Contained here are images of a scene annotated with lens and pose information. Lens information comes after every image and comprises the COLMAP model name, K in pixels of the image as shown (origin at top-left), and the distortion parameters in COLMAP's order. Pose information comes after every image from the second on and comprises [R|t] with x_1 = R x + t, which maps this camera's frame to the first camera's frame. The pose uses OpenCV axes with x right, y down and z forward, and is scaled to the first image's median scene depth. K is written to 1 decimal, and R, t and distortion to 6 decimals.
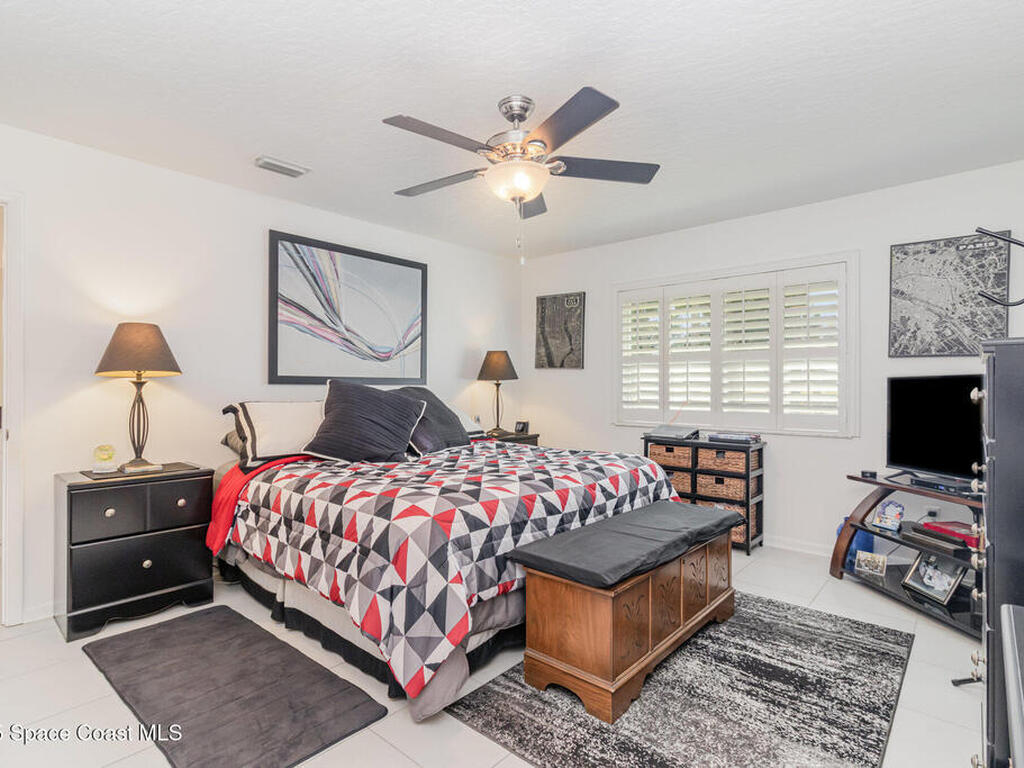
lens RADIAL K [[531.5, 0, 510.9], [0, 531.5, 383.8], [0, 0, 1]] dist [0.002758, -0.000501]
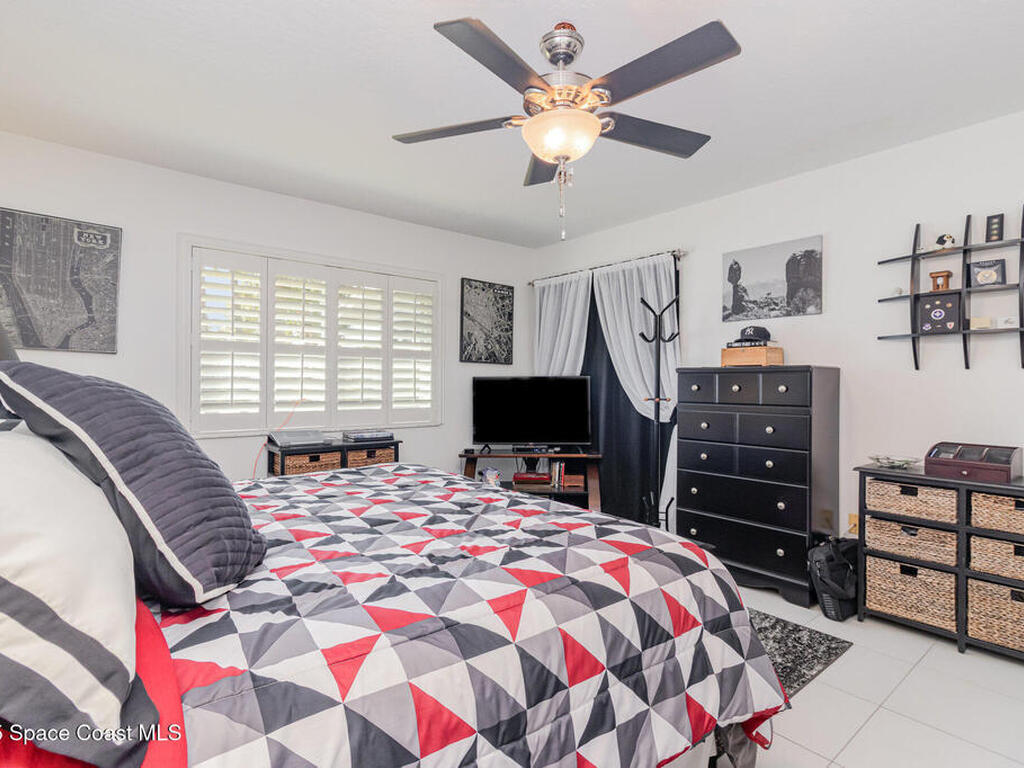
lens RADIAL K [[531.5, 0, 508.4], [0, 531.5, 381.2], [0, 0, 1]] dist [0.002758, -0.000501]
pose [[0.159067, 0.006527, 0.987246, -0.552480], [-0.005935, 0.999966, -0.005655, 0.005103], [-0.987250, -0.004959, 0.159100, 0.646038]]
